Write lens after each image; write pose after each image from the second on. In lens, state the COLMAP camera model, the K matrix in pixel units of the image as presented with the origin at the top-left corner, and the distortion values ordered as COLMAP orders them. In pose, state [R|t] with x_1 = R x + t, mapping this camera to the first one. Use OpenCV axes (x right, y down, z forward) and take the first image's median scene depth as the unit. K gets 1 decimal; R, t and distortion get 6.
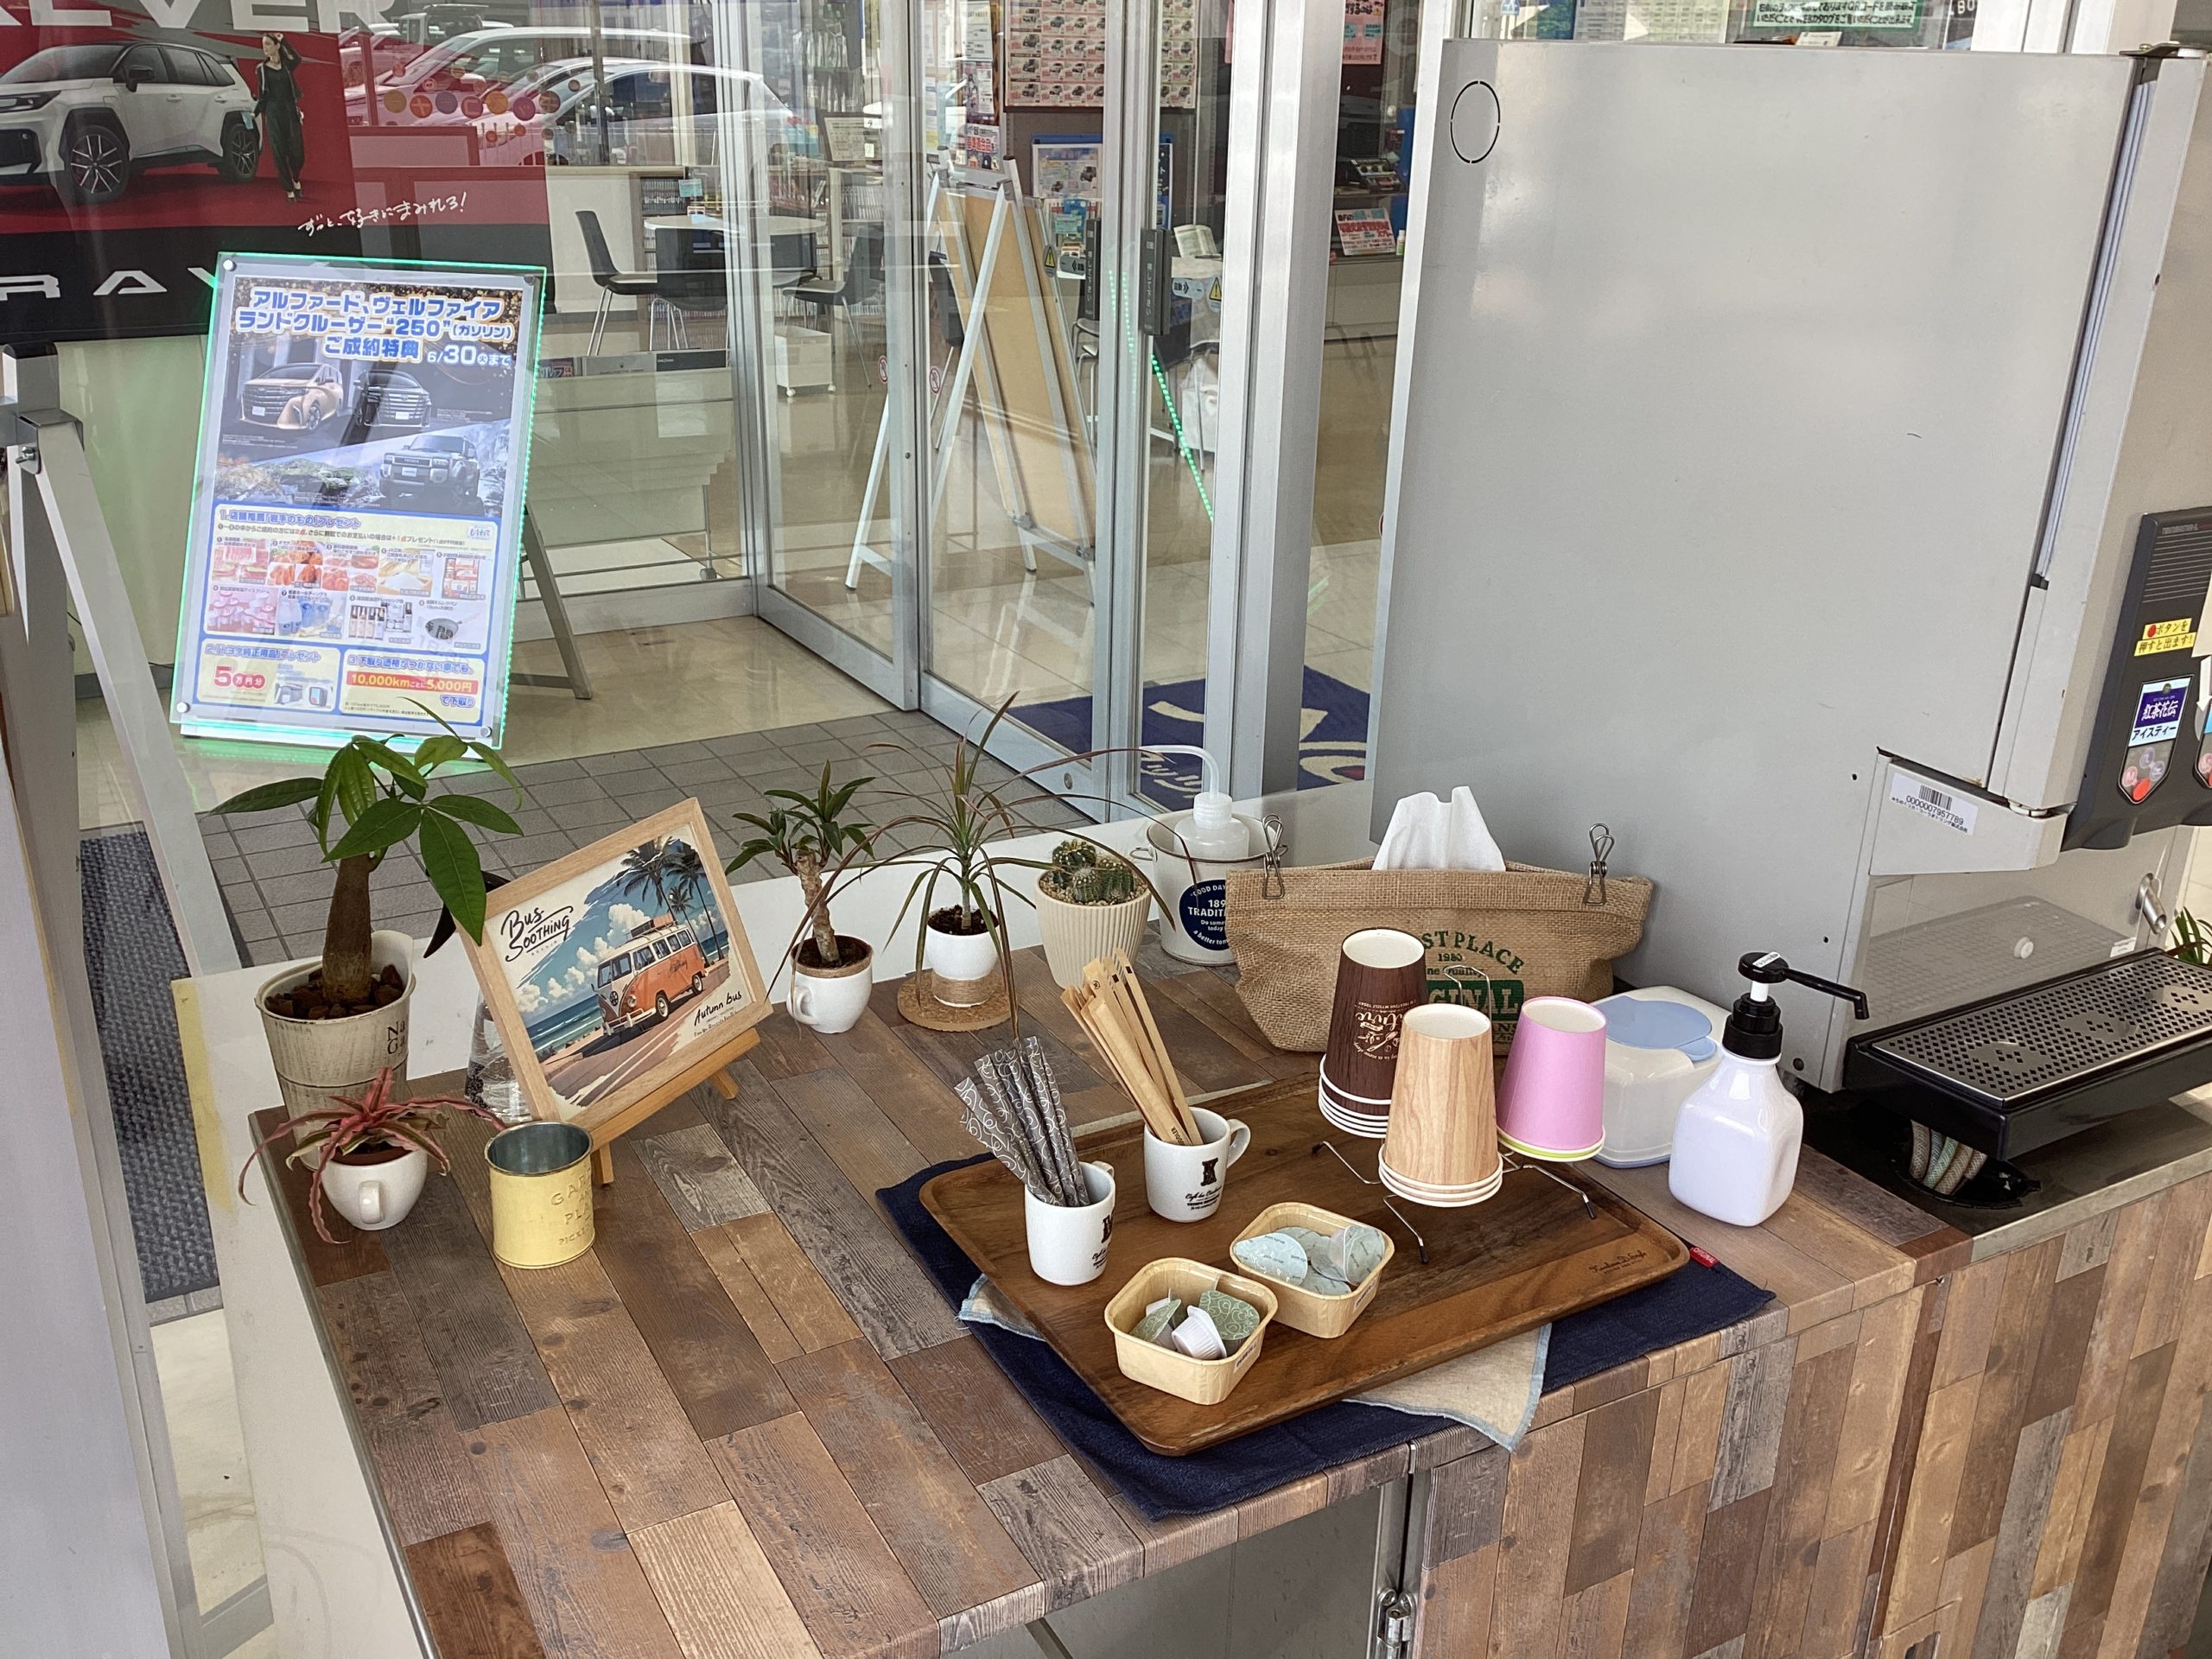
lens RADIAL K [[1980.7, 0, 1105.8], [0, 1980.7, 829.6], [0, 0, 1]] dist [0.021562, 0.001132]
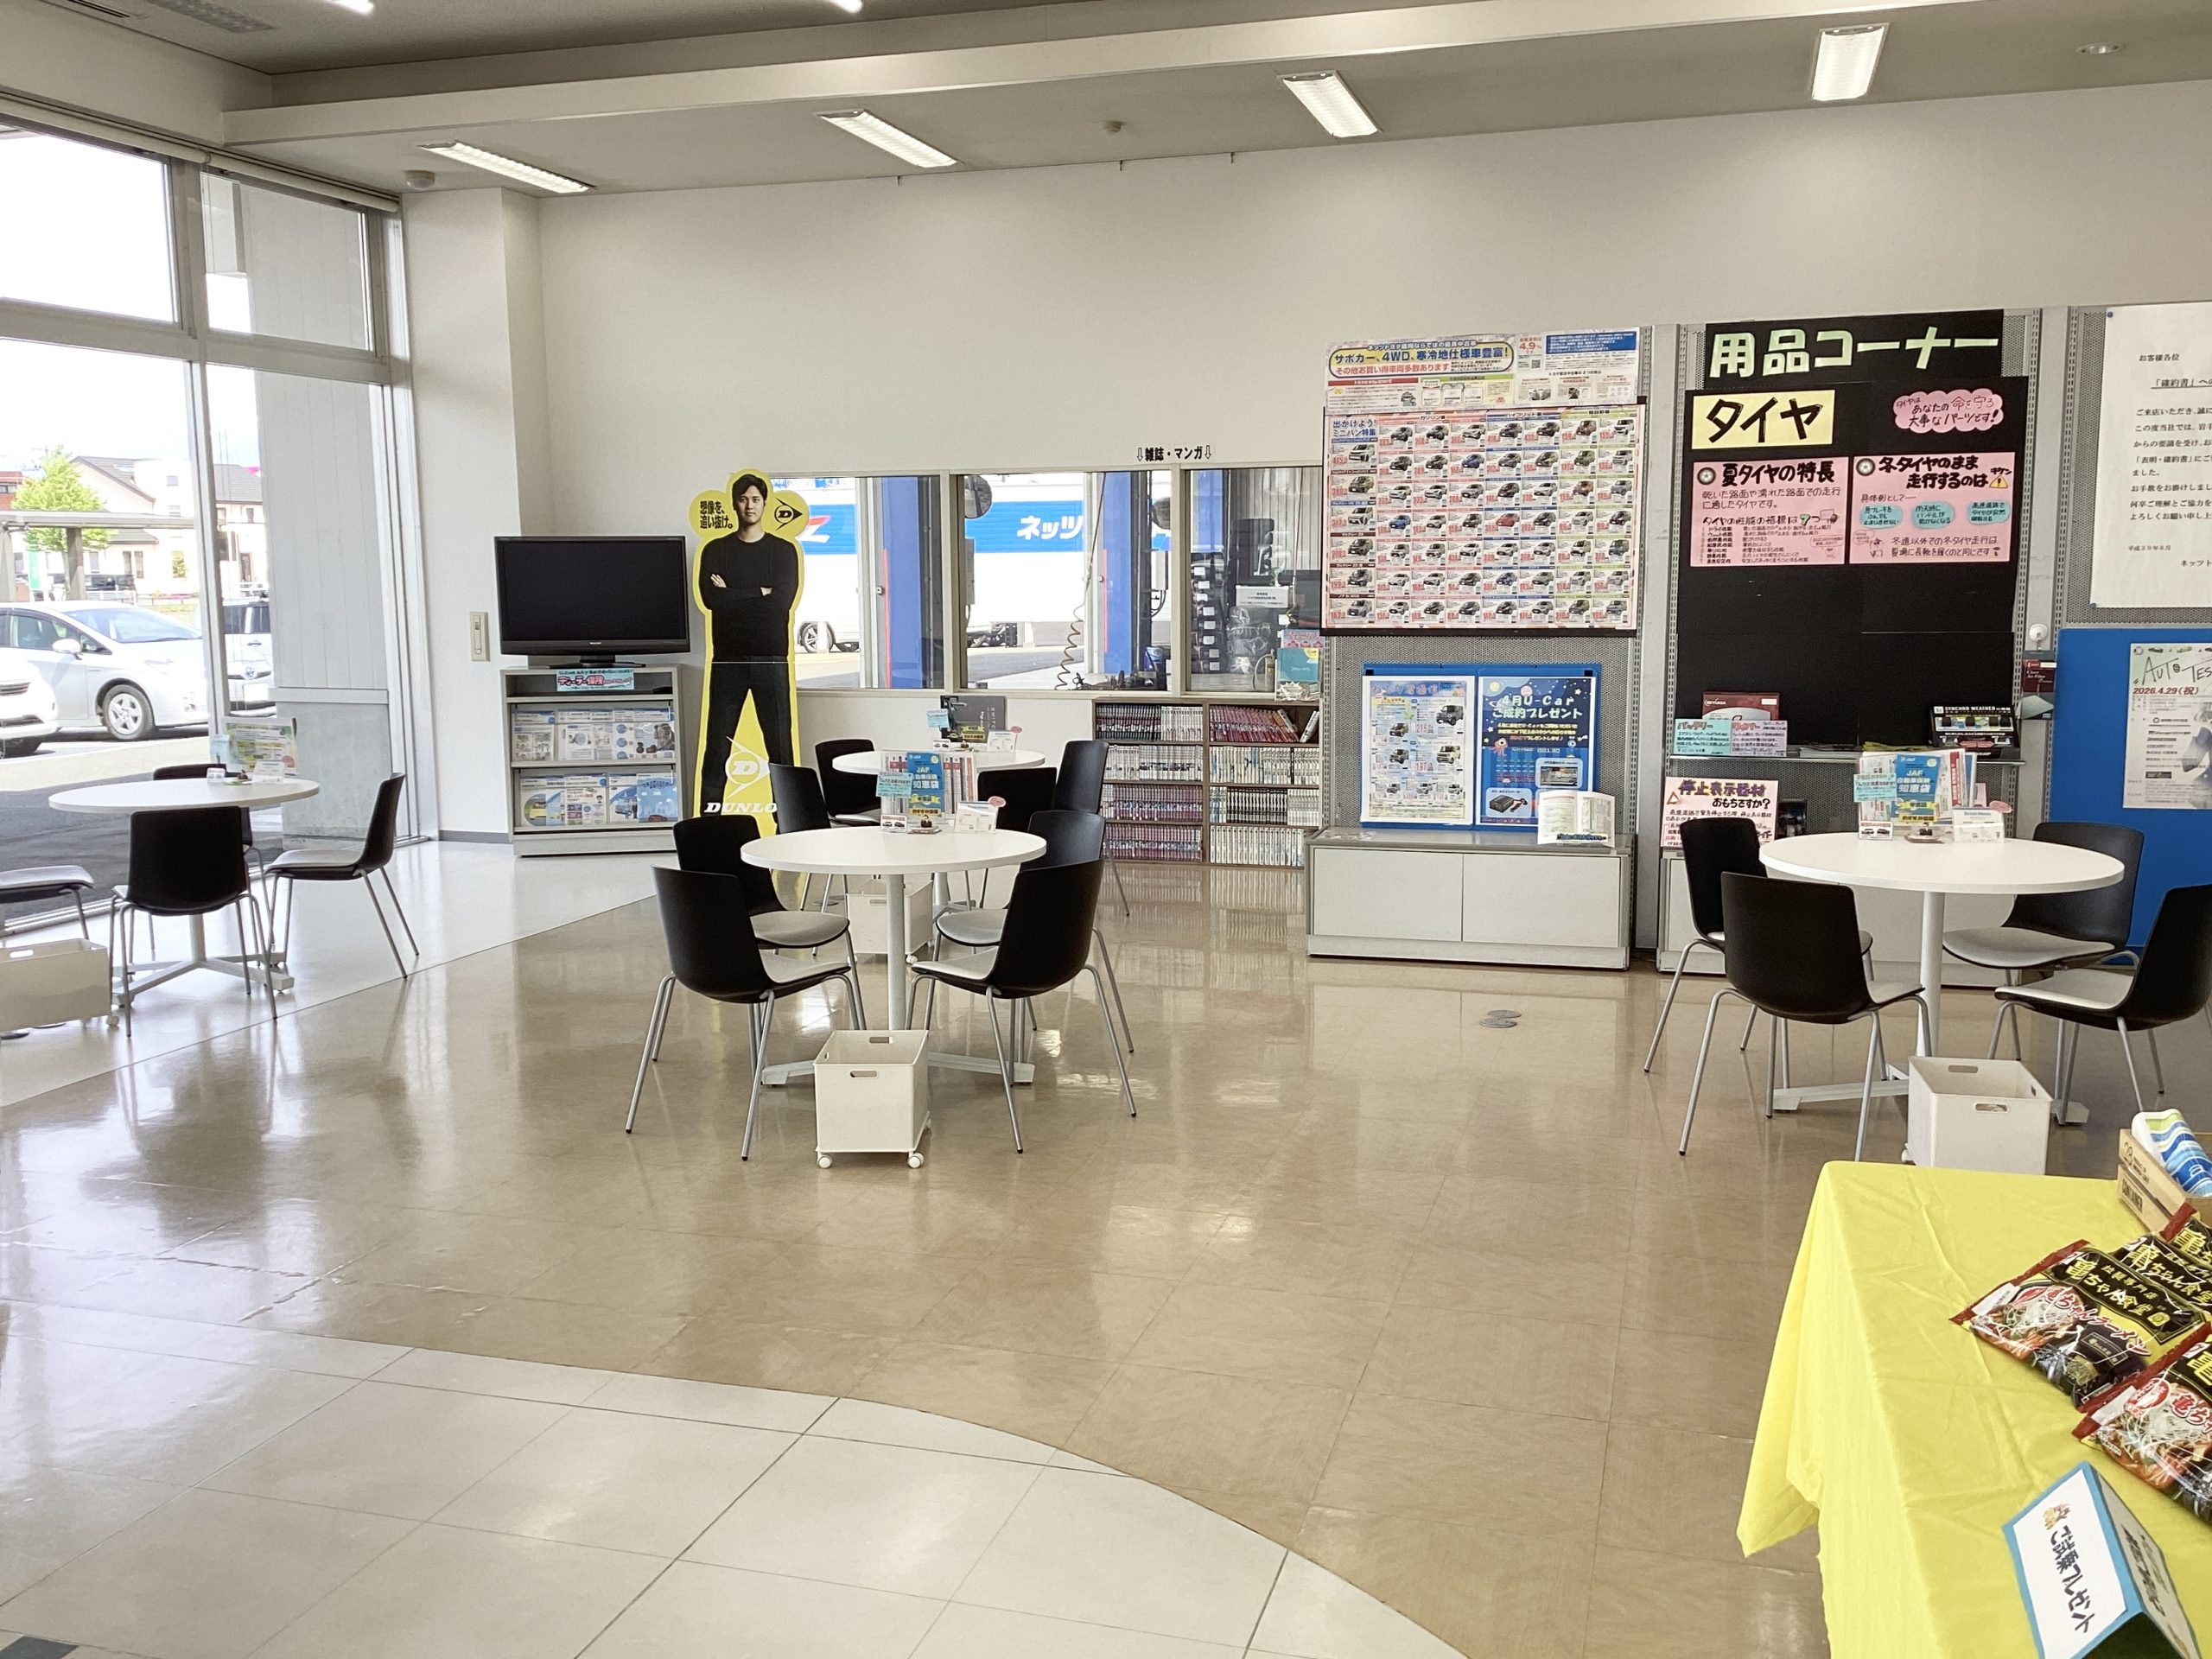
lens RADIAL K [[1980.7, 0, 1103.4], [0, 1980.7, 830.7], [0, 0, 1]] dist [0.021562, 0.001132]
pose [[0.681772, 0.074386, -0.727773, 0.445099], [-0.243887, 0.961018, -0.130245, -0.167265], [0.689715, 0.266292, 0.673337, 0.443459]]
